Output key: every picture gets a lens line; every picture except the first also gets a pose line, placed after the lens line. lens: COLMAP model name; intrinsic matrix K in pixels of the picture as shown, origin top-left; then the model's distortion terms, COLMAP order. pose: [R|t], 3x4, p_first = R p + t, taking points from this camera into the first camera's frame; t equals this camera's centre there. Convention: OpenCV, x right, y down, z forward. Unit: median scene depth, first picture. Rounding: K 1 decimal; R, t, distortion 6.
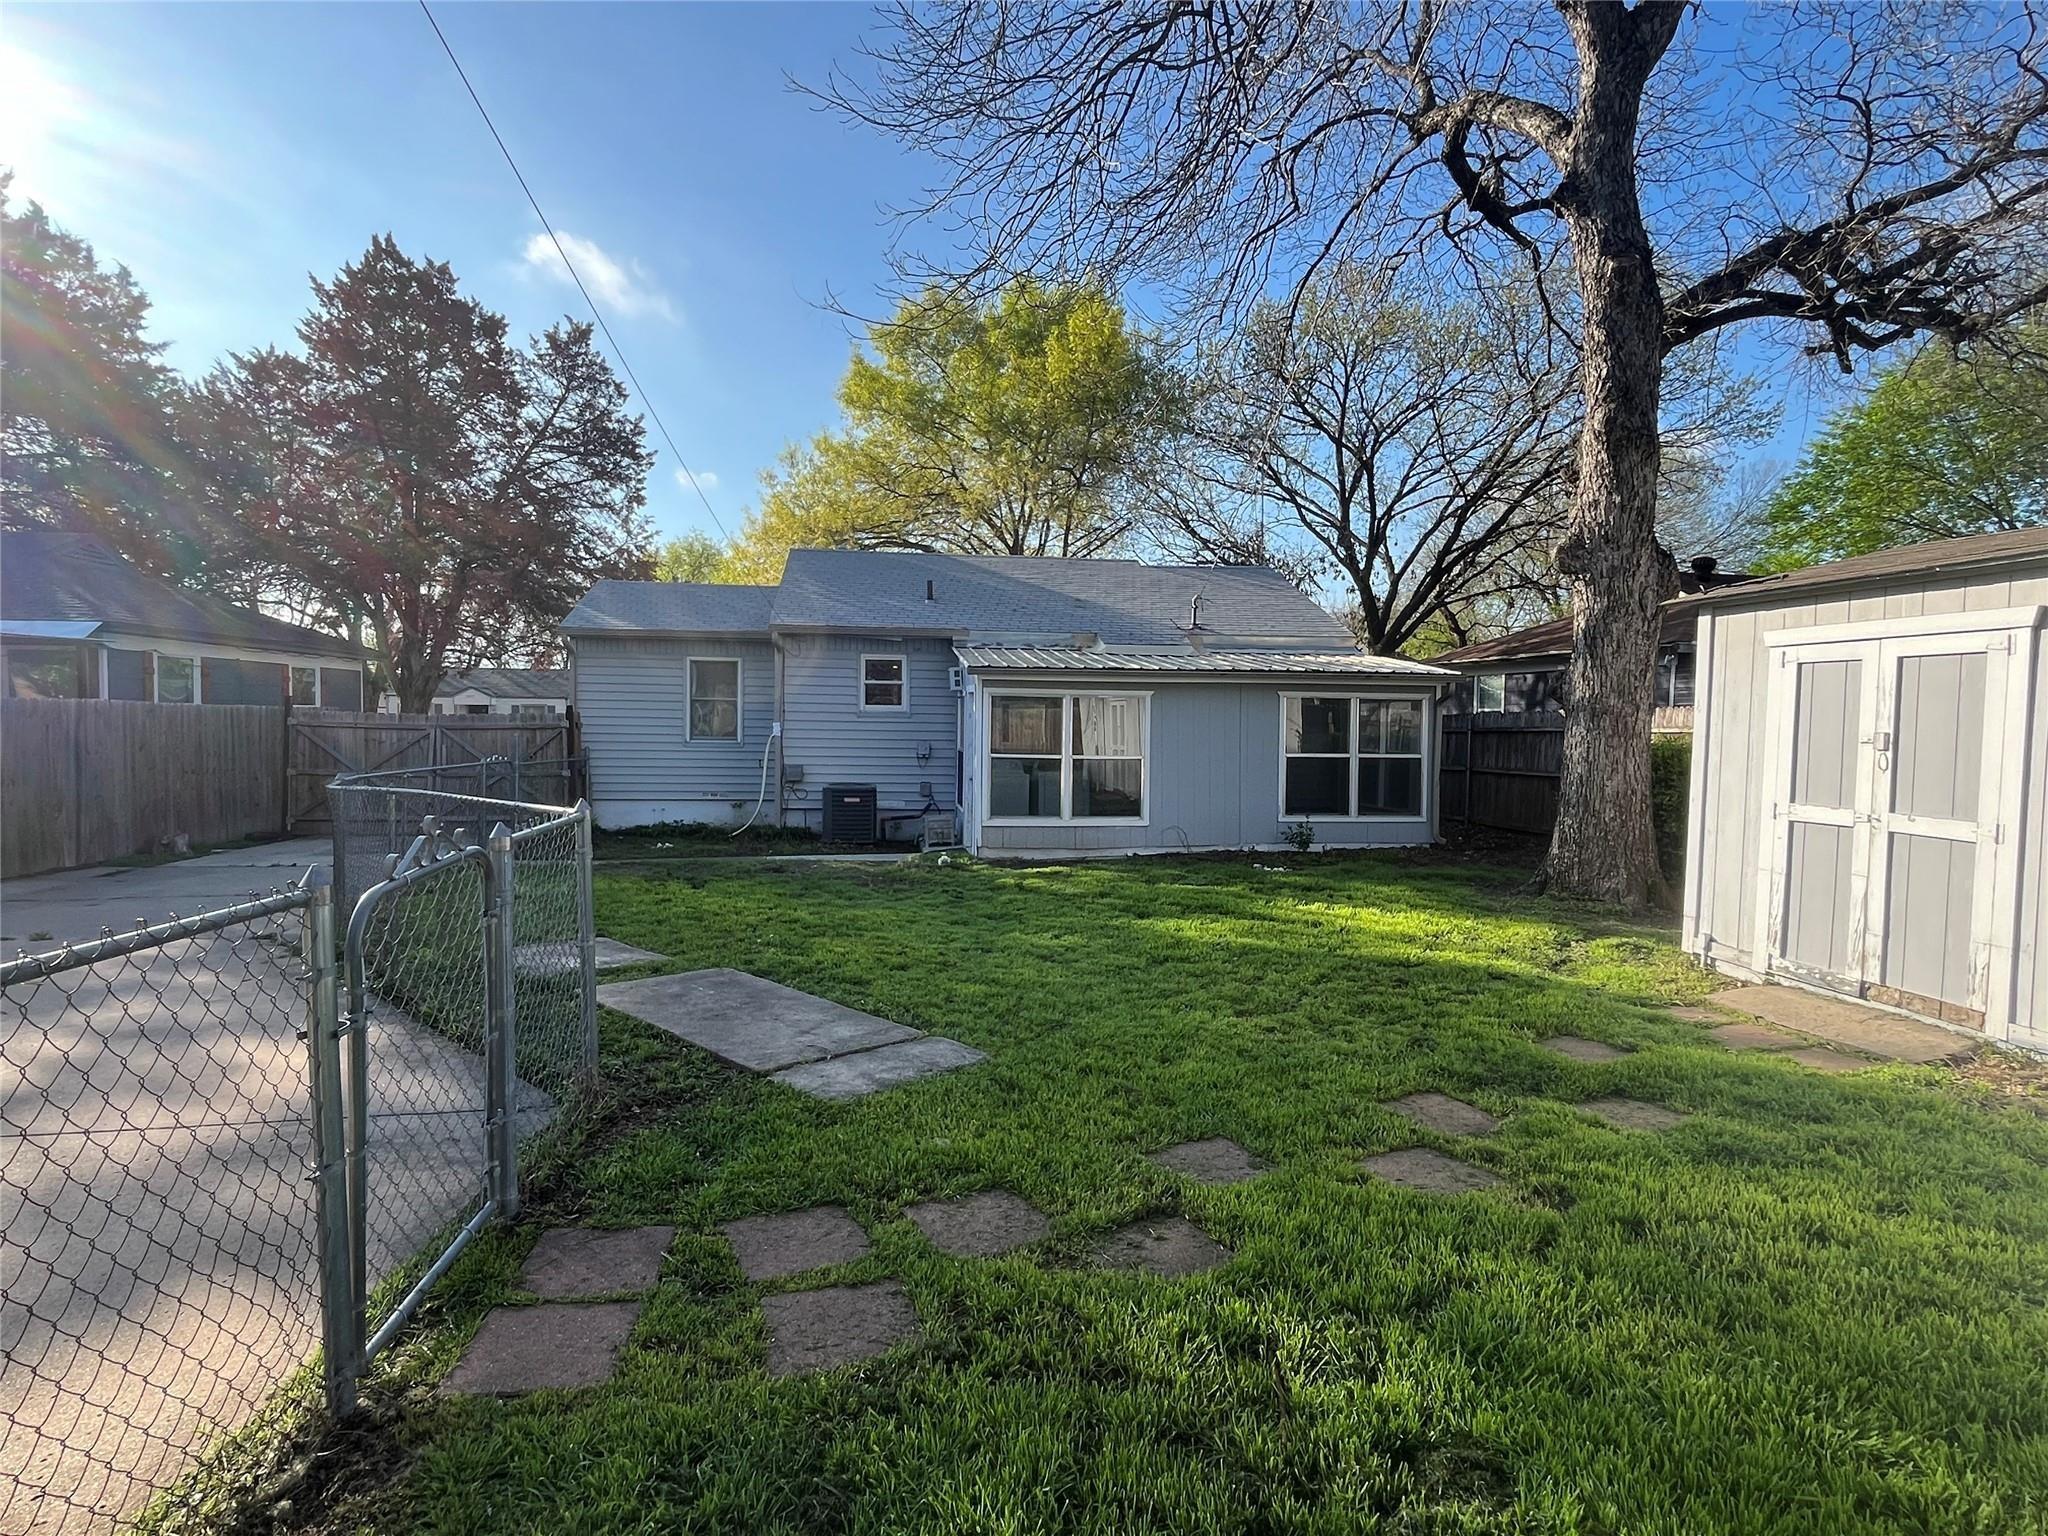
lens RADIAL K [[1056.2, 0, 1018.7], [0, 1056.2, 766.6], [0, 0, 1]] dist [0.003411, 0.001850]
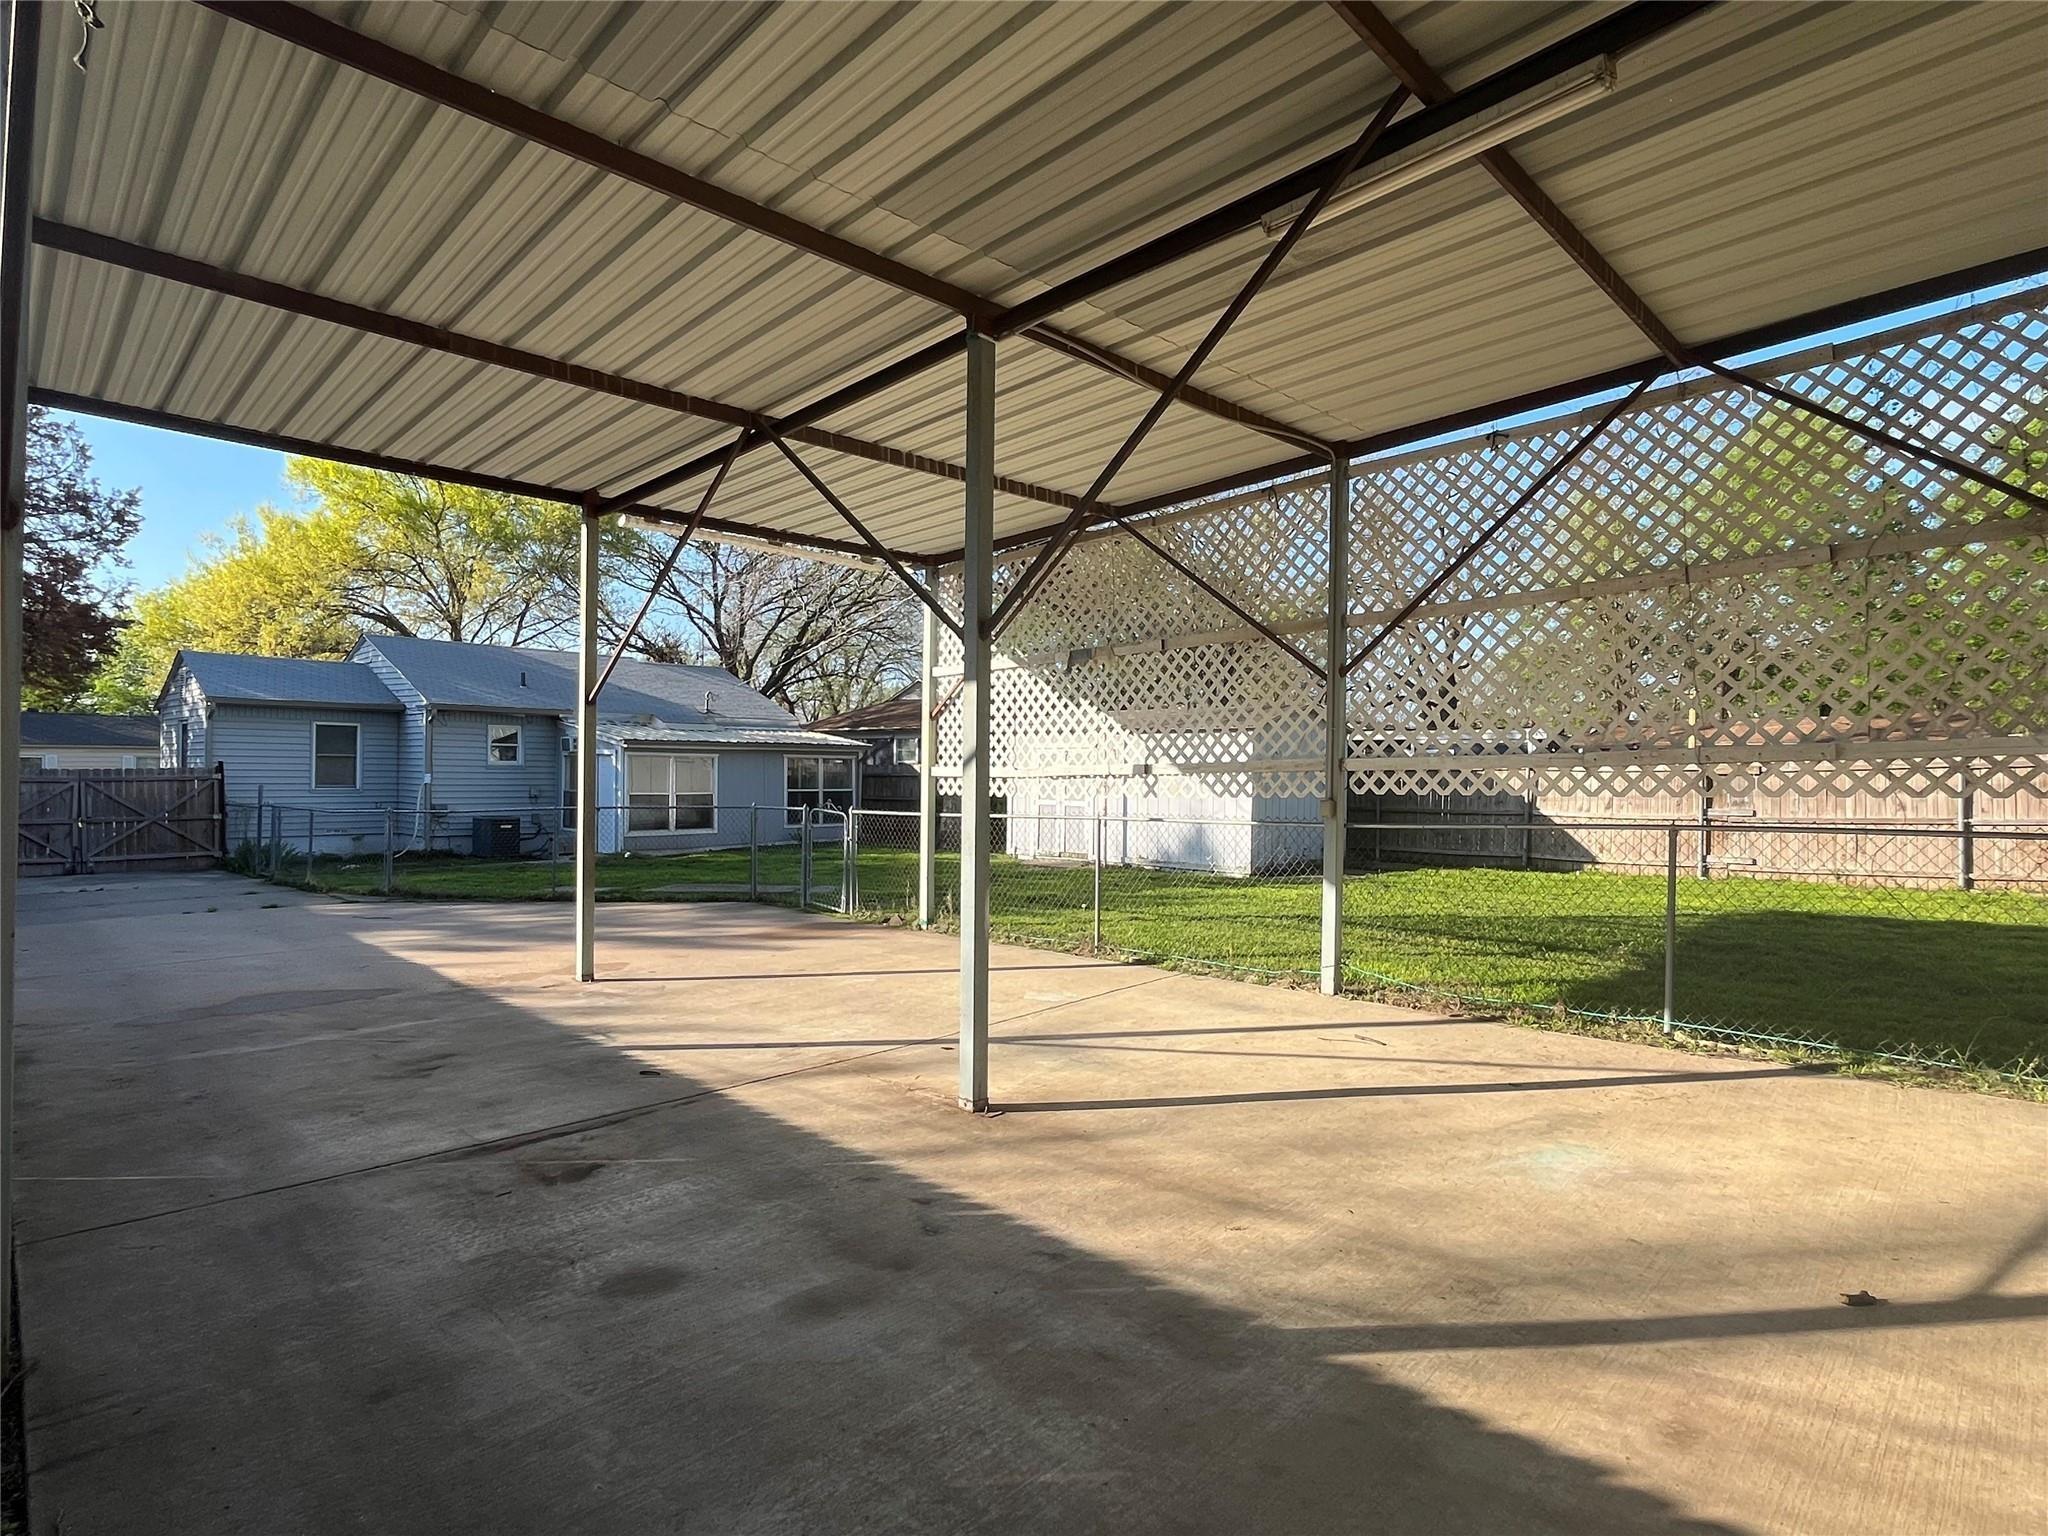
lens RADIAL K [[1056.2, 0, 1018.7], [0, 1056.2, 766.6], [0, 0, 1]] dist [0.003411, 0.001850]
pose [[0.753109, -0.005132, 0.657876, -0.587820], [0.026731, 0.999383, -0.022805, 0.000399], [-0.657353, 0.034760, 0.752781, -0.568066]]
